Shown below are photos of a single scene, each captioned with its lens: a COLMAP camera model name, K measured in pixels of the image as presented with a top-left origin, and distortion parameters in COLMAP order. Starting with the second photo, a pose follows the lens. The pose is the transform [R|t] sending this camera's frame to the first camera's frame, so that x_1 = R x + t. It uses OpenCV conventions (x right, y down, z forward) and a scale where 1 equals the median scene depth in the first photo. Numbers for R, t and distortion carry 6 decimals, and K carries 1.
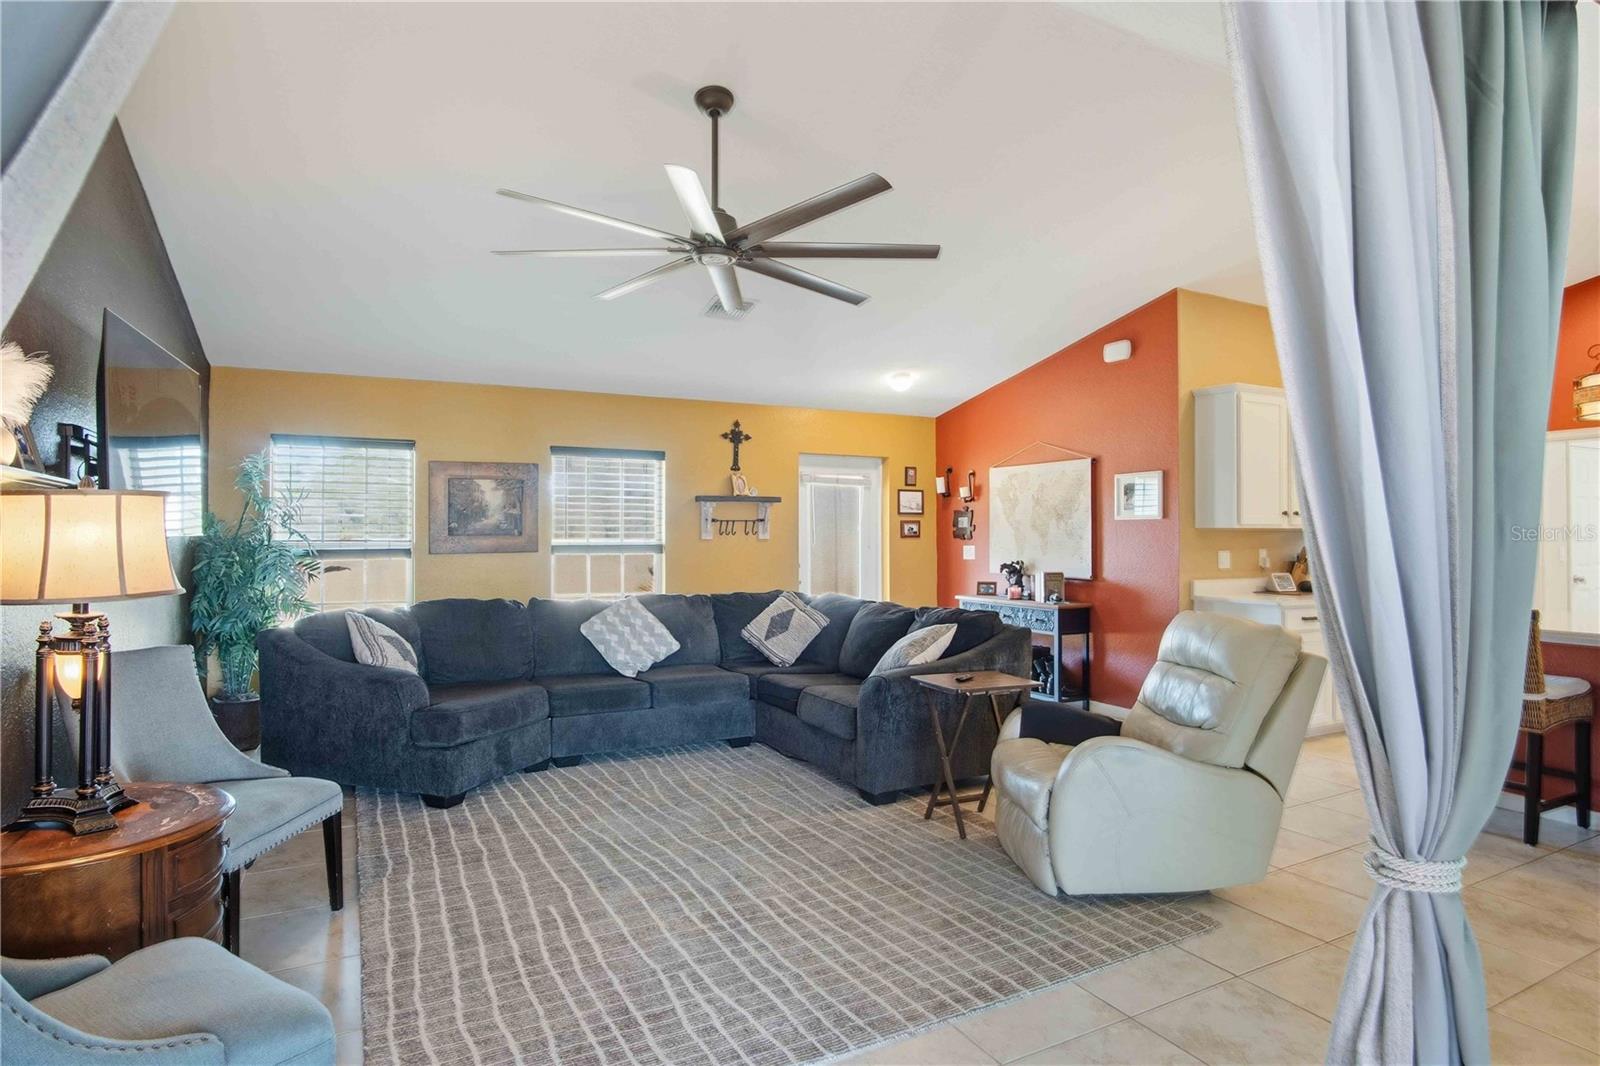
lens RADIAL K [[870.2, 0, 801.3], [0, 870.2, 531.2], [0, 0, 1]] dist [-0.034864, 0.008343]
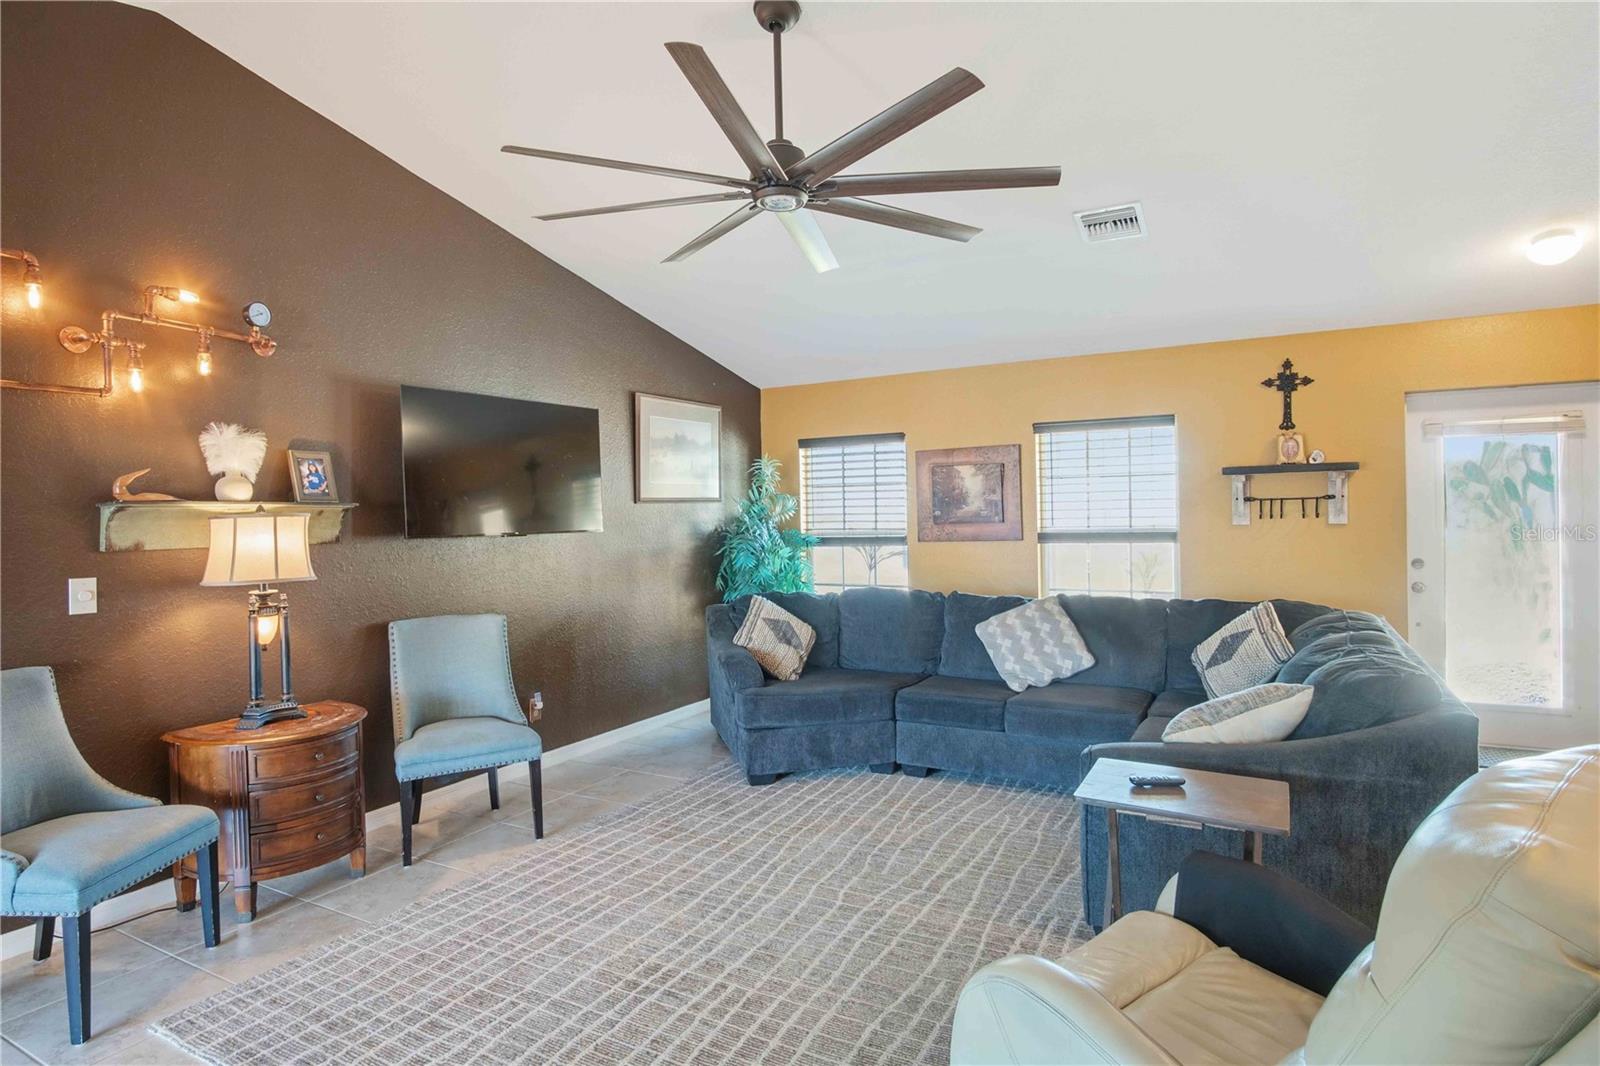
lens RADIAL K [[860.1, 0, 797.4], [0, 860.1, 521.2], [0, 0, 1]] dist [-0.029053, 0.008381]
pose [[0.548798, -0.005914, -0.835934, 0.500324], [0.021055, 0.999756, 0.006749, -0.011469], [0.835690, -0.021305, 0.548788, 0.462814]]
